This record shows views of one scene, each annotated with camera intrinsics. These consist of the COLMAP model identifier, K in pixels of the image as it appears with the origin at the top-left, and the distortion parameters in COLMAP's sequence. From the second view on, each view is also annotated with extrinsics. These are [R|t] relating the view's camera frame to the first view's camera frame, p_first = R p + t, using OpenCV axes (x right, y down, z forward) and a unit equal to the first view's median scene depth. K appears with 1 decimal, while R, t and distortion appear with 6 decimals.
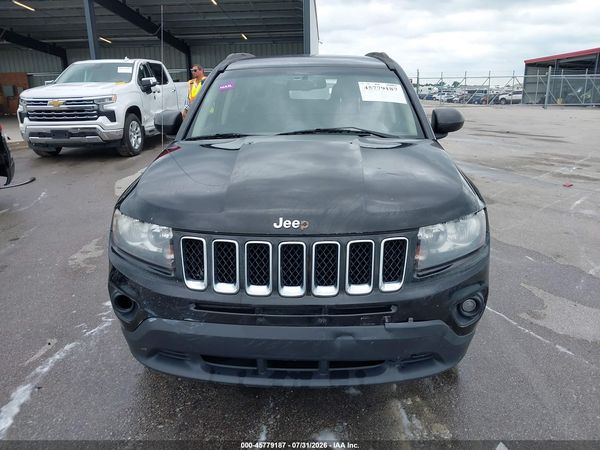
lens RADIAL K [[486.0, 0, 300.0], [0, 486.0, 225.0], [0, 0, 1]] dist [0.009543, -0.005098]
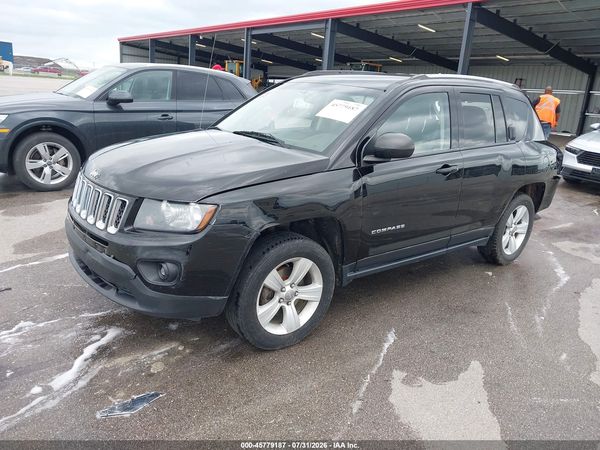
lens RADIAL K [[486.0, 0, 300.0], [0, 486.0, 225.0], [0, 0, 1]] dist [0.009543, -0.005098]
pose [[0.645014, 0.260906, -0.718251, 0.899433], [-0.283366, 0.954562, 0.092273, -0.101721], [0.709690, 0.144011, 0.689638, 0.226847]]
